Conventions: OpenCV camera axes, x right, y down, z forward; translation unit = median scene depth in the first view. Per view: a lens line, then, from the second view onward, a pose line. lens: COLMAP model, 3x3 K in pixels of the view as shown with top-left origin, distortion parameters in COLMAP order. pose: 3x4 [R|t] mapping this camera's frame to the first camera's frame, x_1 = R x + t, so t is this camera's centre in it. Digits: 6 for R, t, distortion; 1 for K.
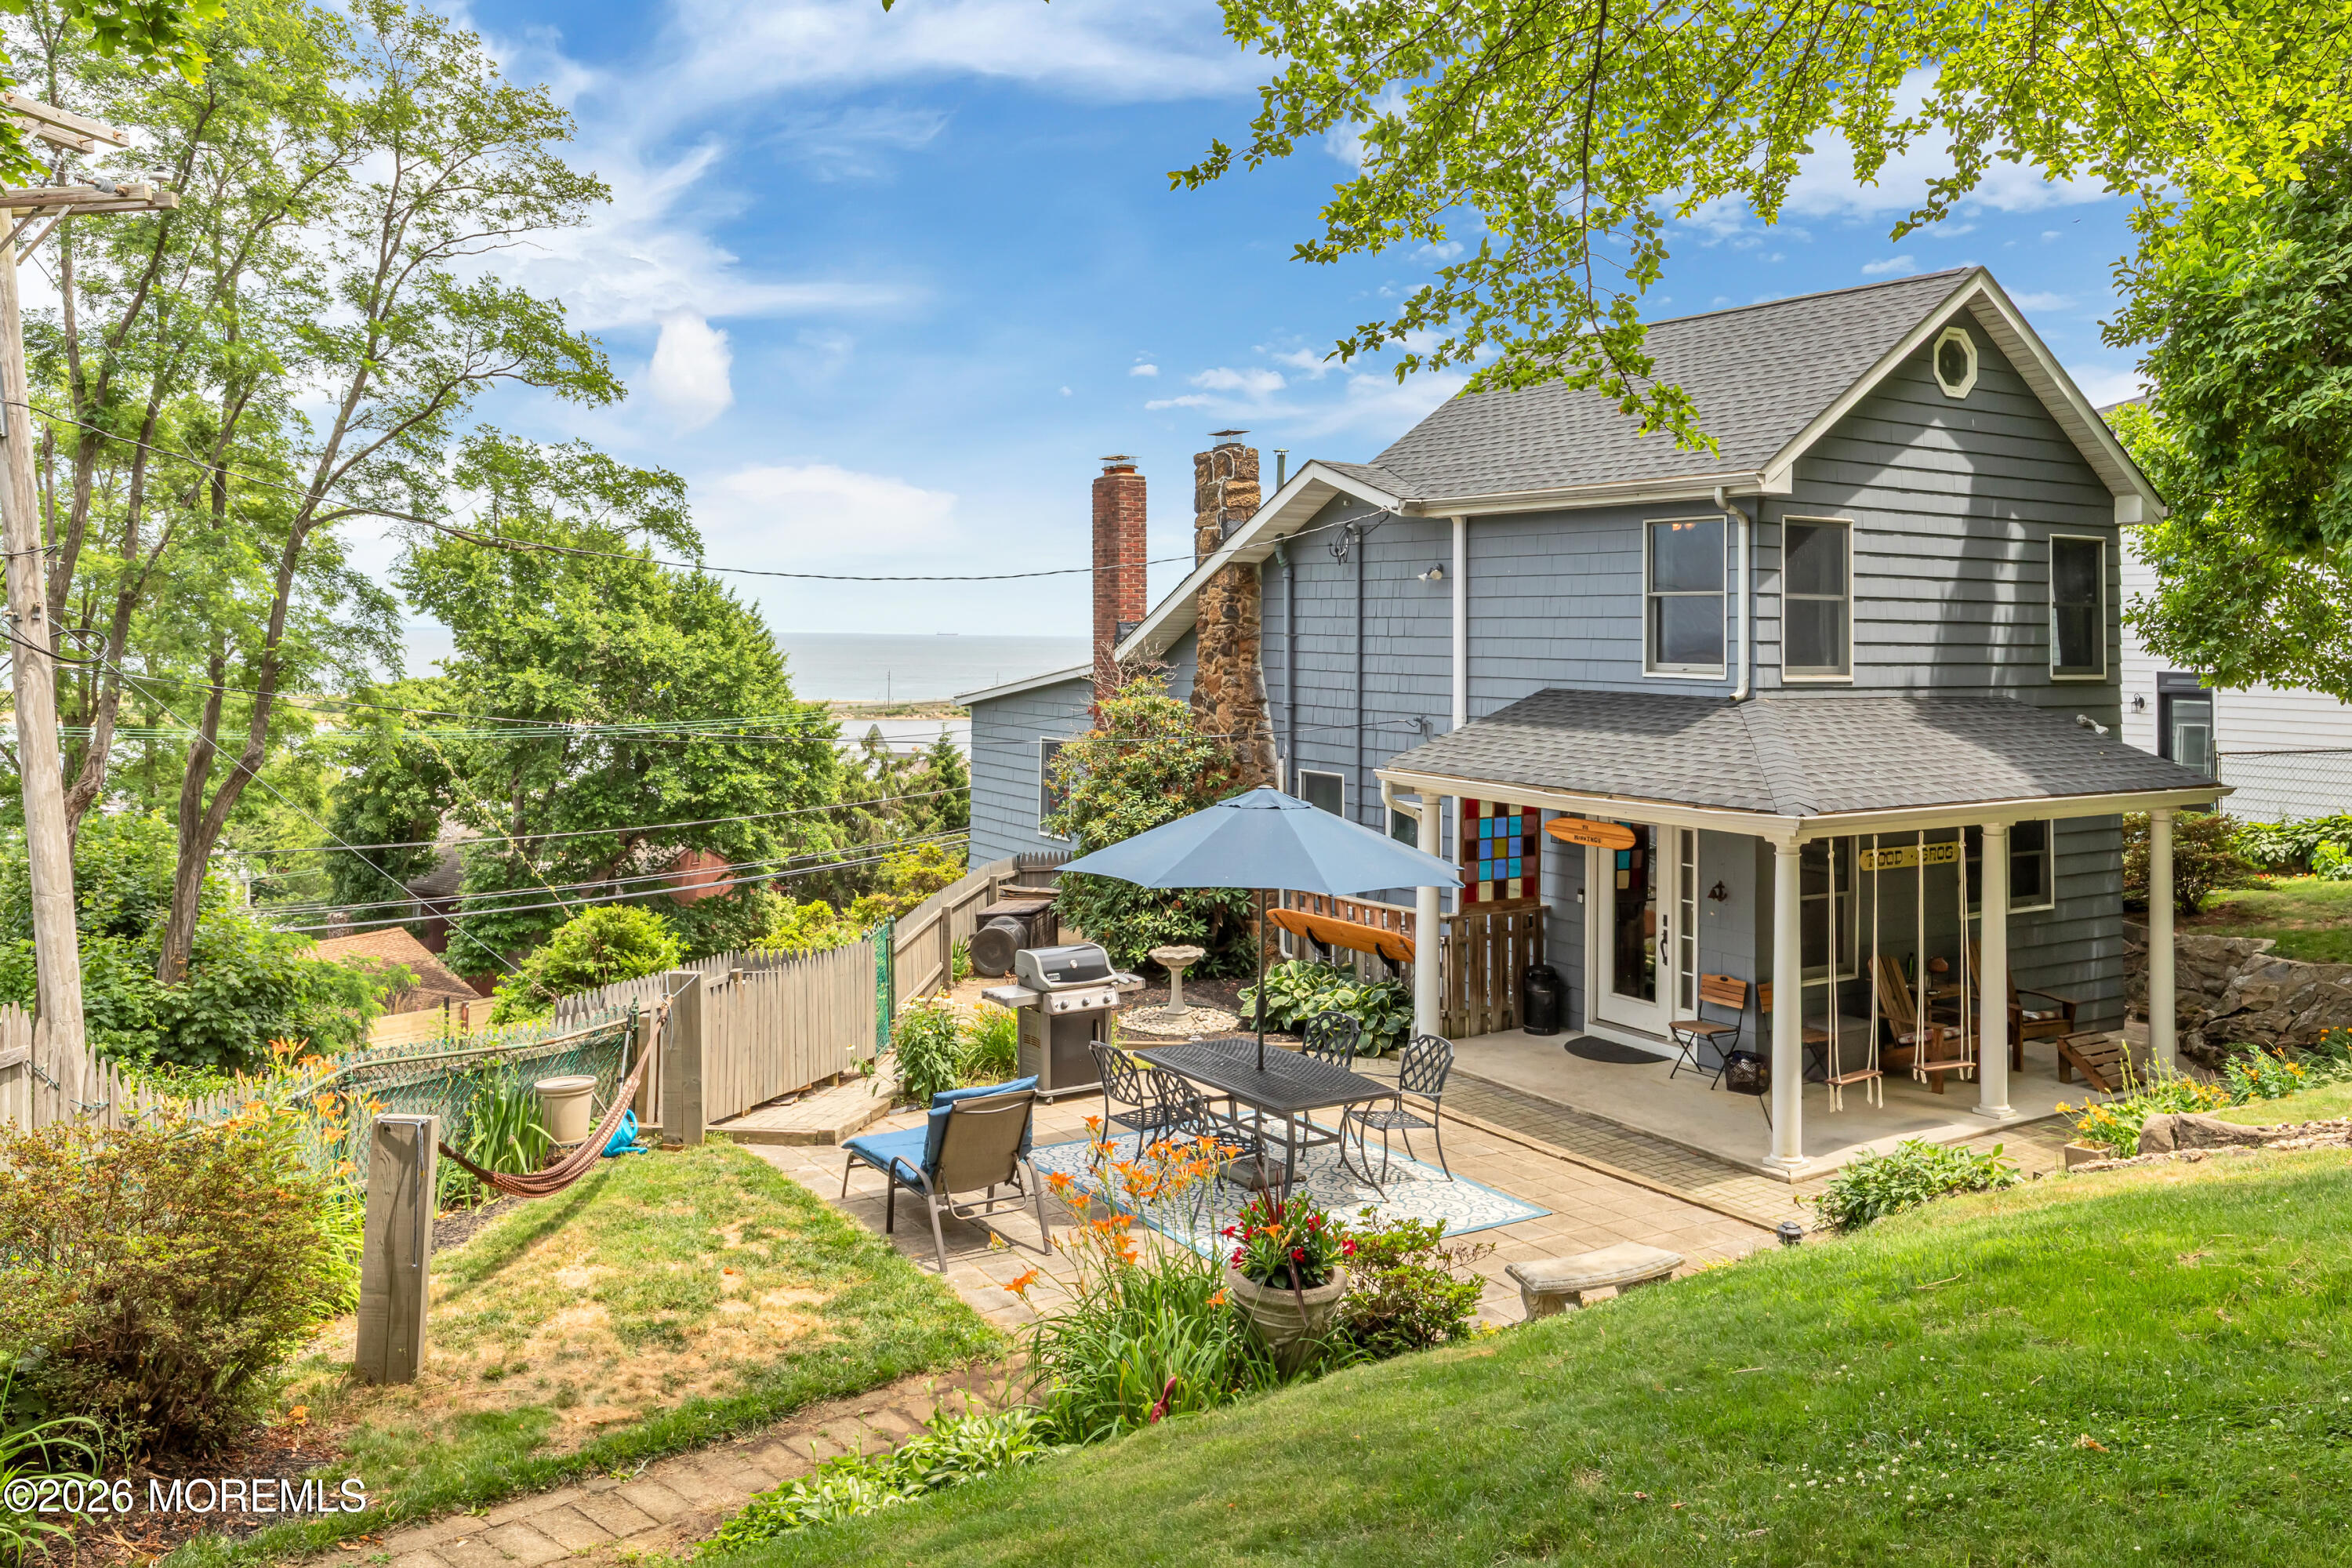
lens RADIAL K [[1767.0, 0, 1169.2], [0, 1767.0, 589.2], [0, 0, 1]] dist [-0.004537, 0.001874]
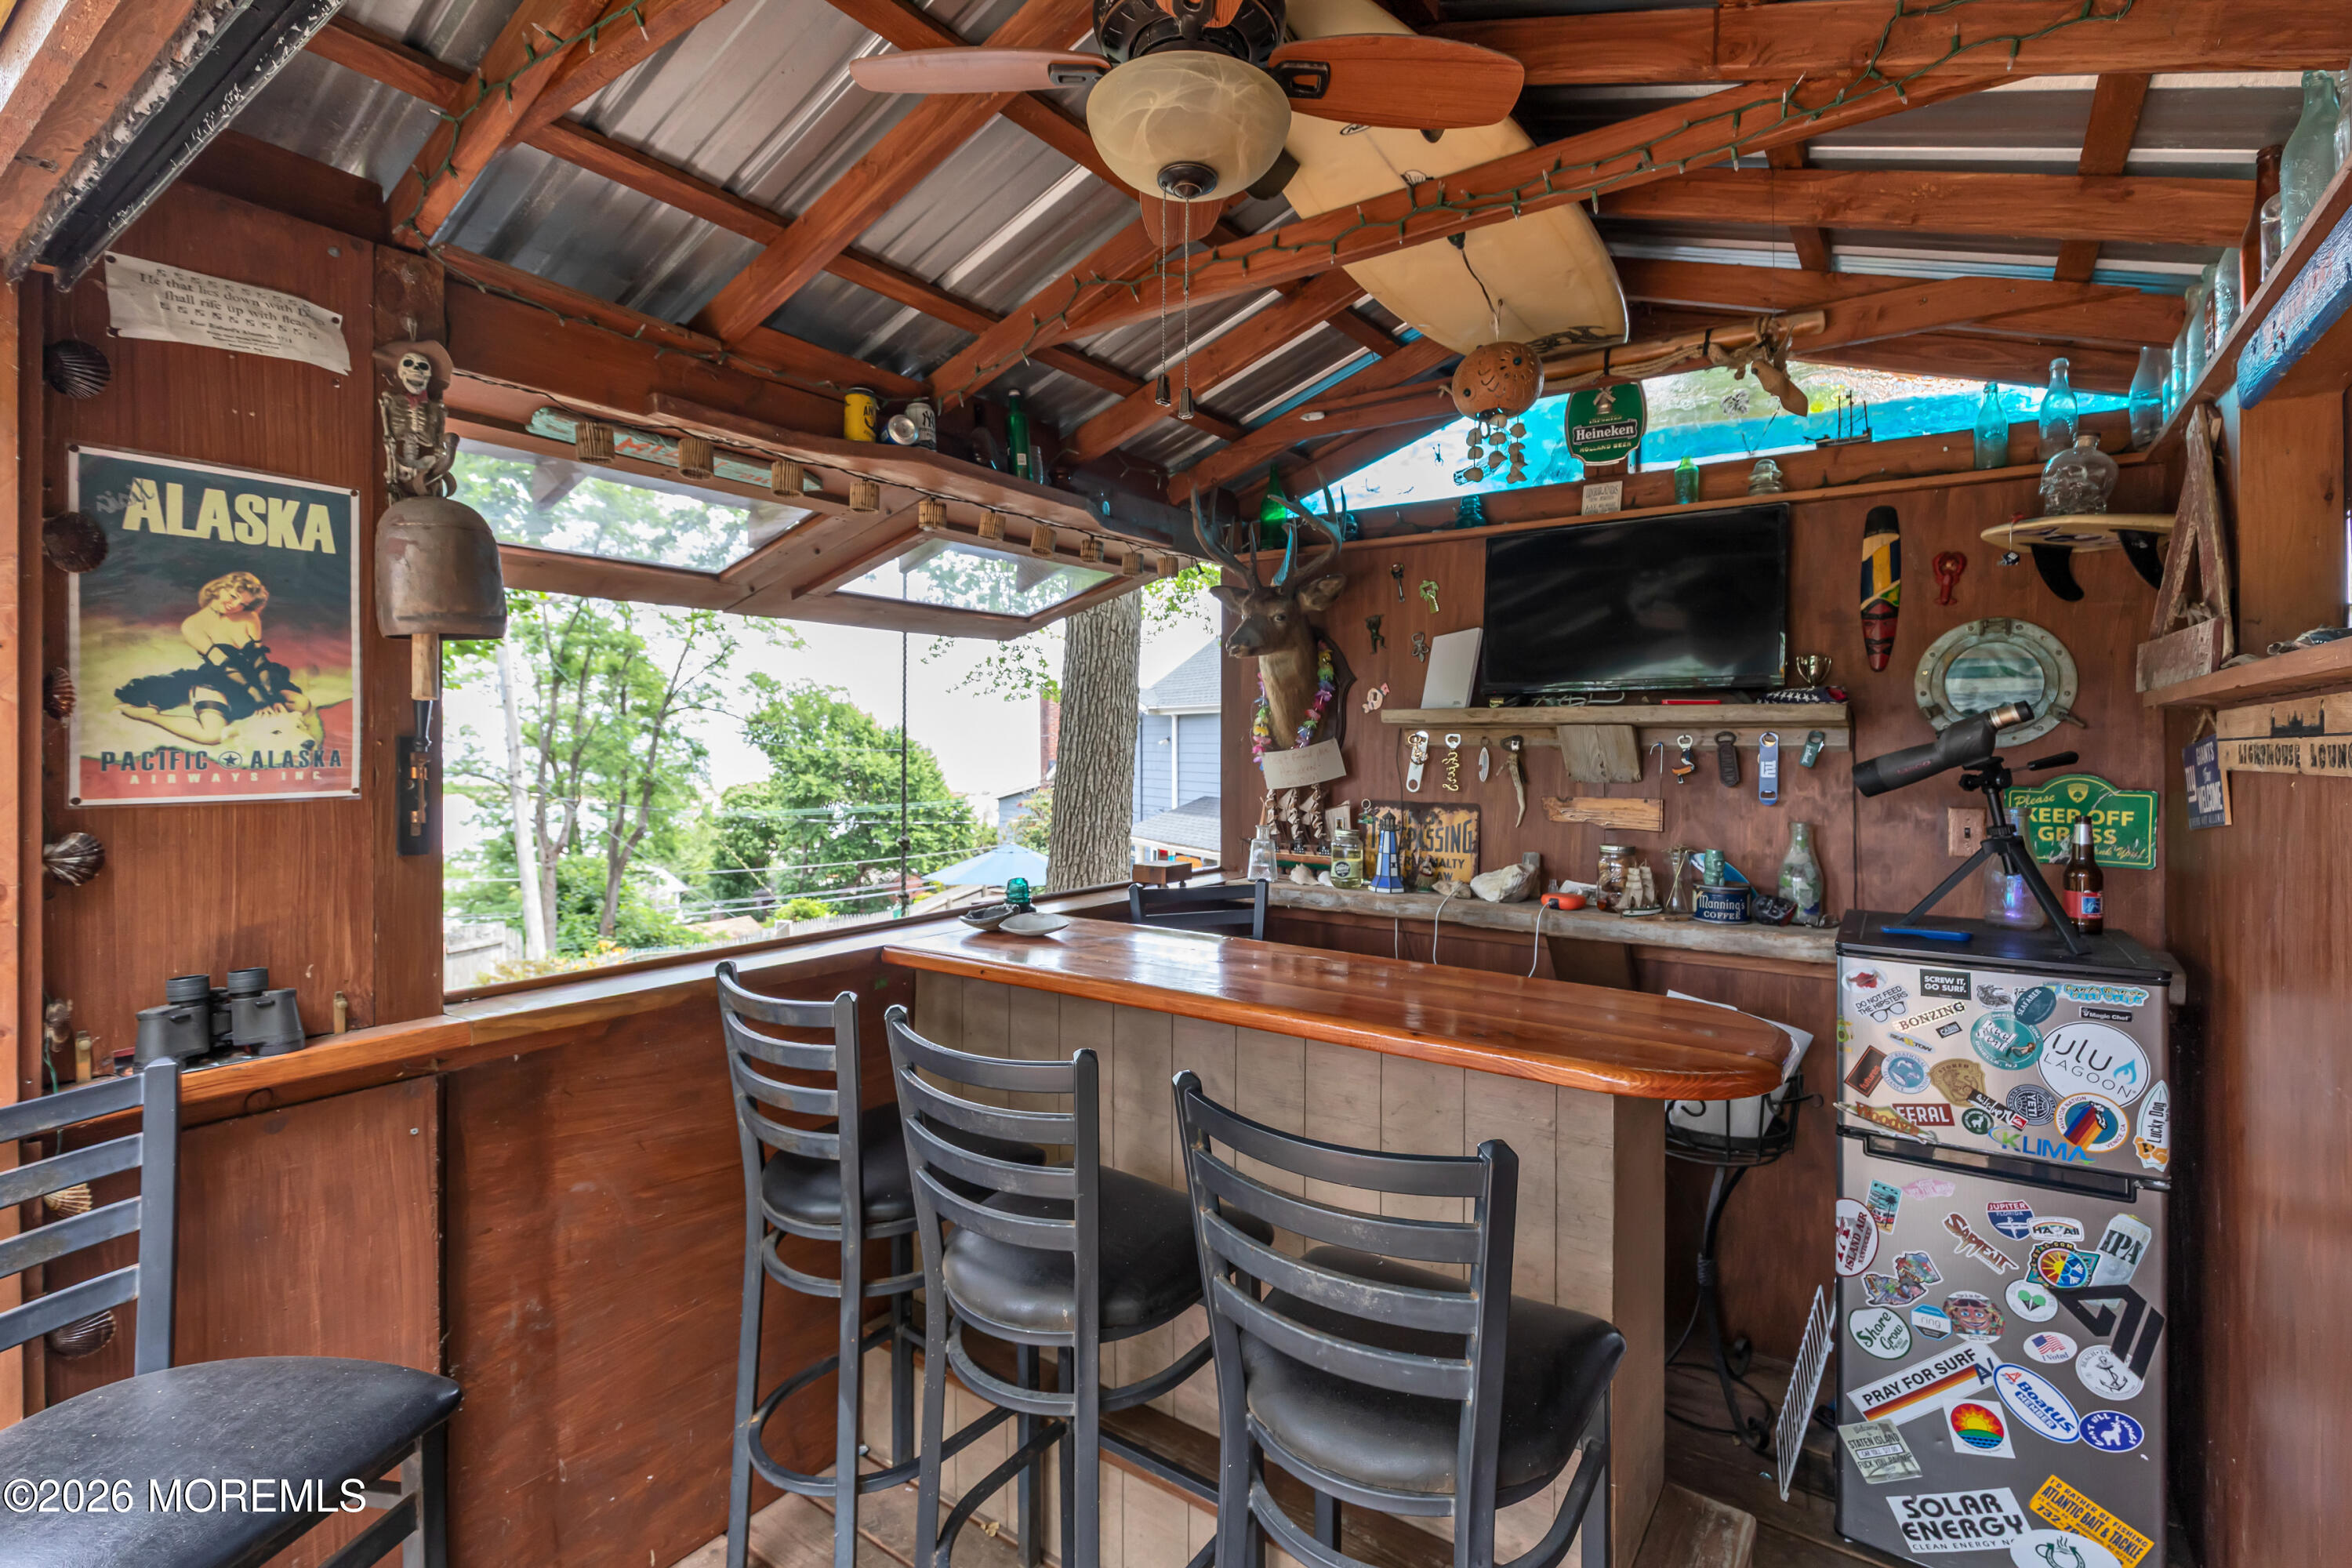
lens RADIAL K [[1066.2, 0, 1174.5], [0, 1066.2, 742.4], [0, 0, 1]] dist [-0.000680, -0.000359]
pose [[0.998639, -0.007386, -0.051625, 0.234094], [0.008555, 0.999711, 0.022456, -0.037101], [0.051444, -0.022867, 0.998414, -0.290816]]
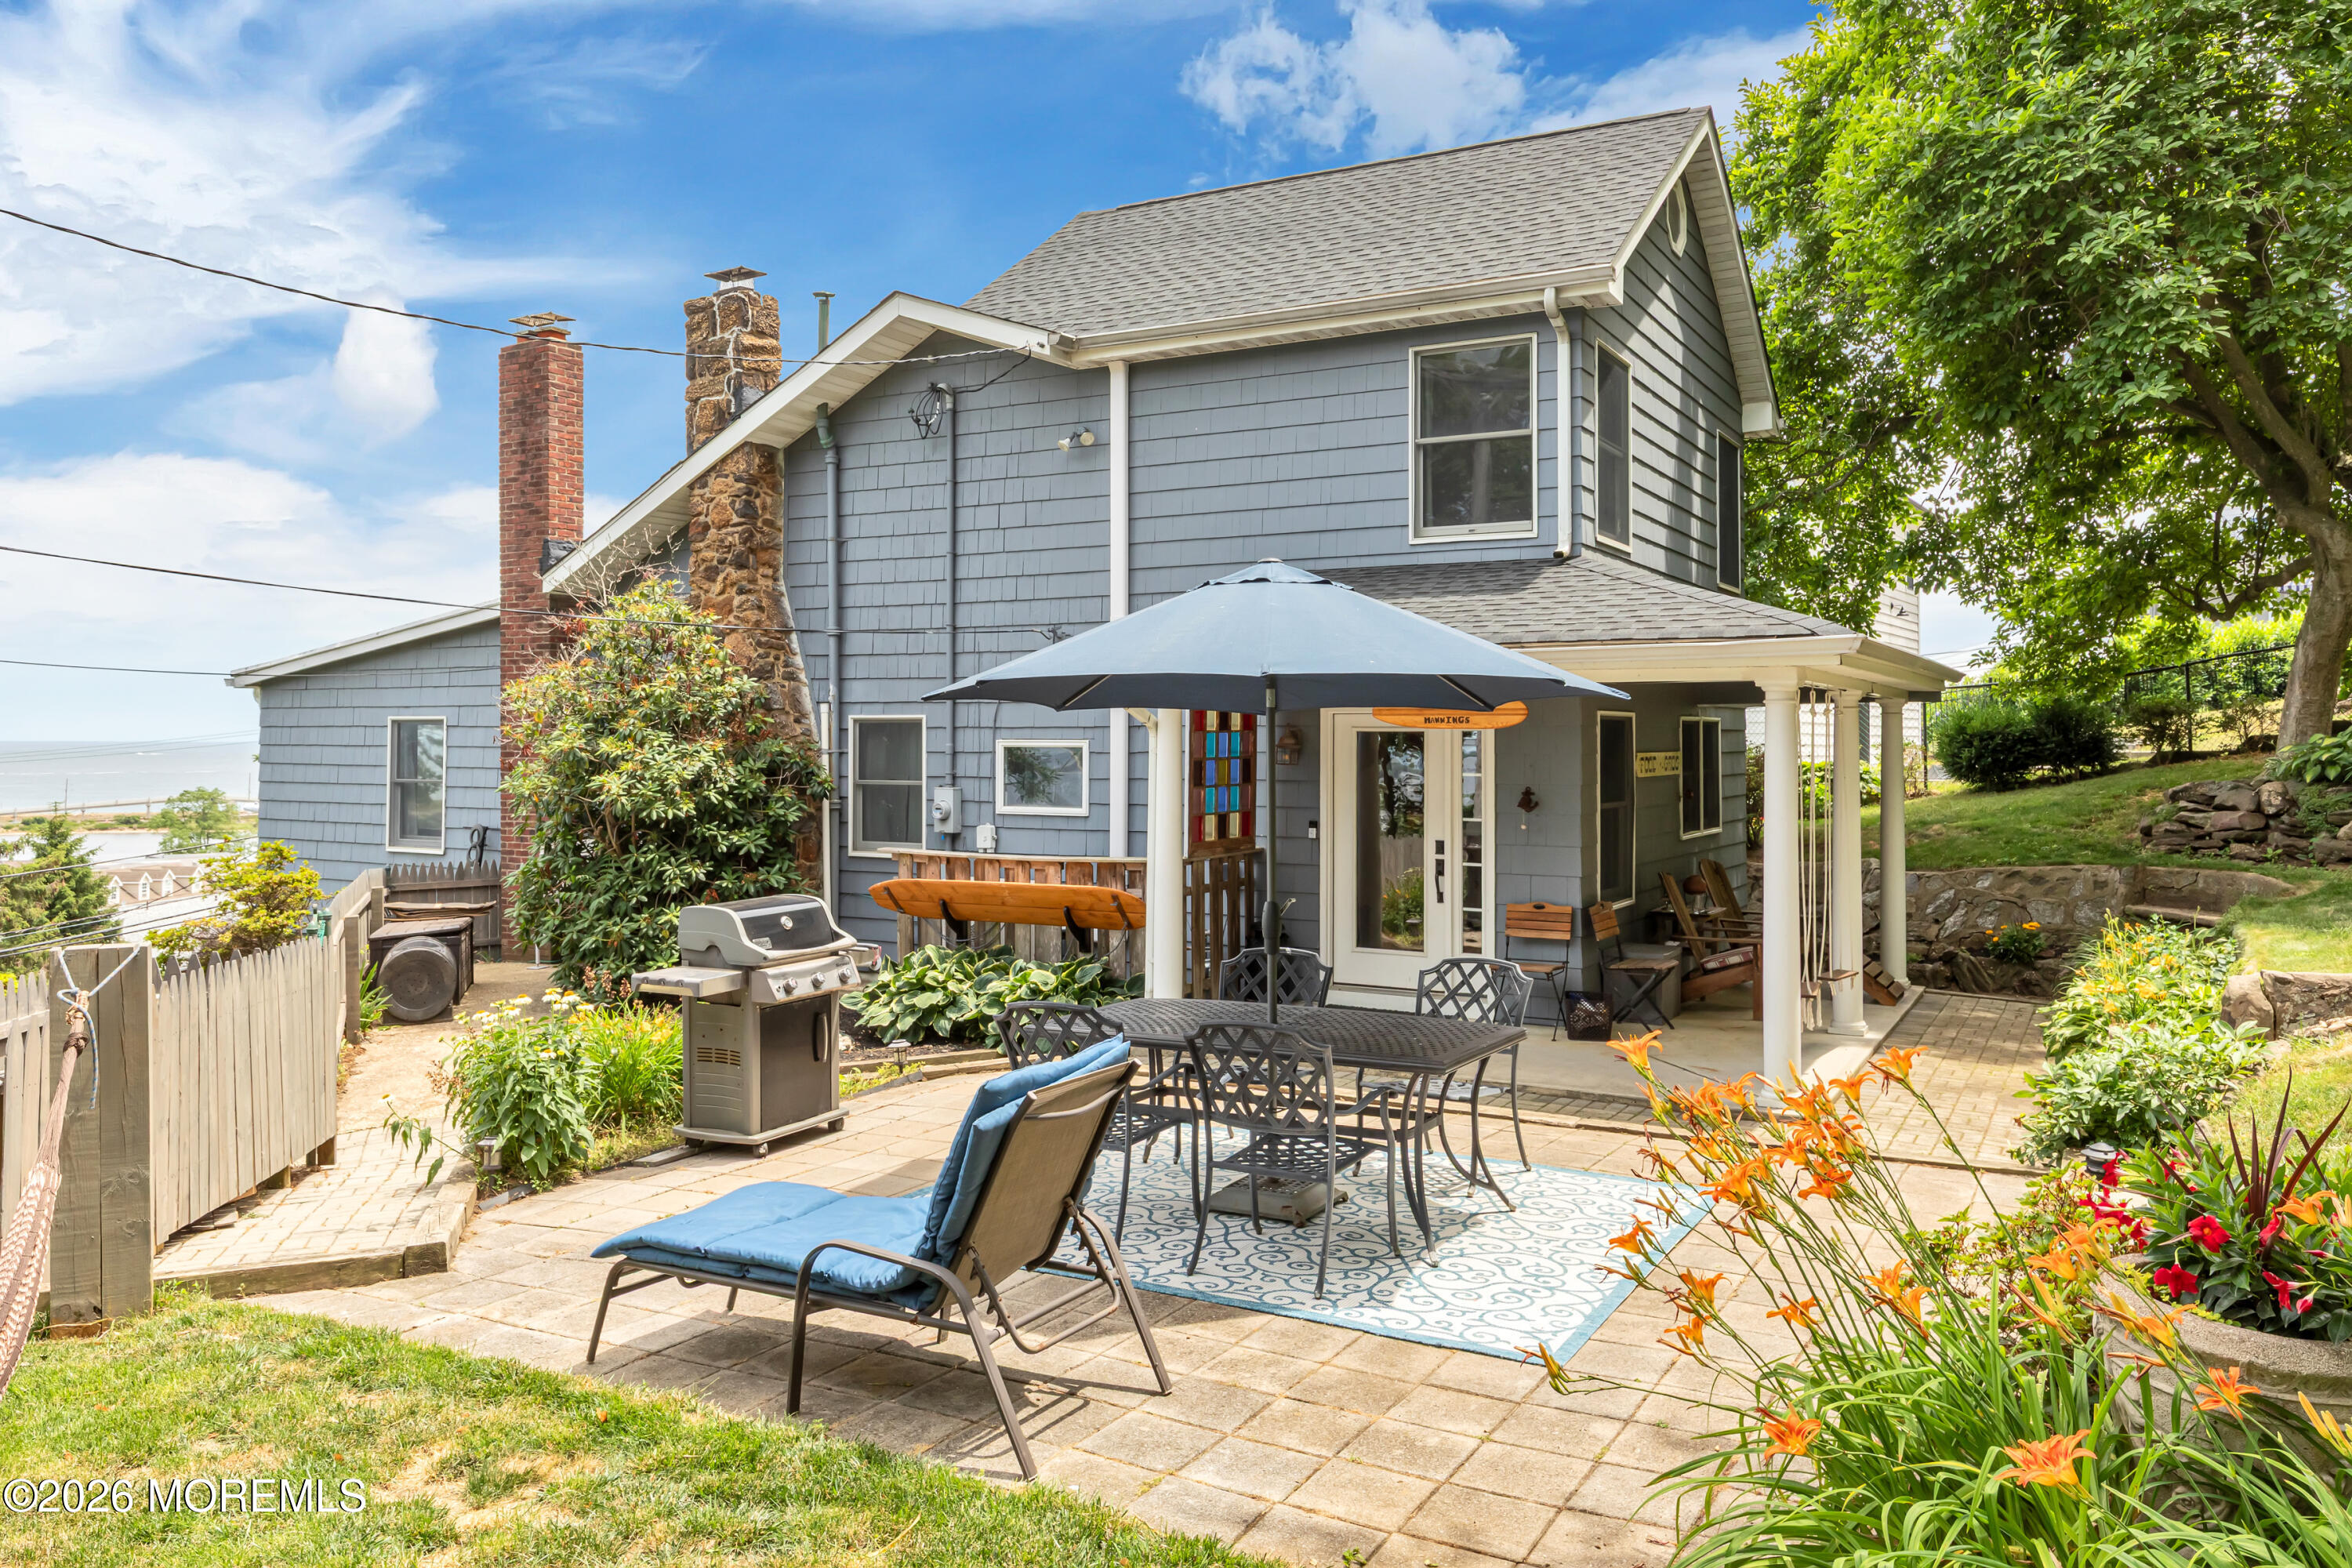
lens RADIAL K [[1701.1, 0, 1174.6], [0, 1701.1, 695.8], [0, 0, 1]] dist [-0.000886, 0.001567]
pose [[0.886459, 0.001150, 0.462806, -0.161420], [-0.003195, 0.999988, 0.003636, 0.103592], [-0.462796, -0.004702, 0.886452, 0.331407]]
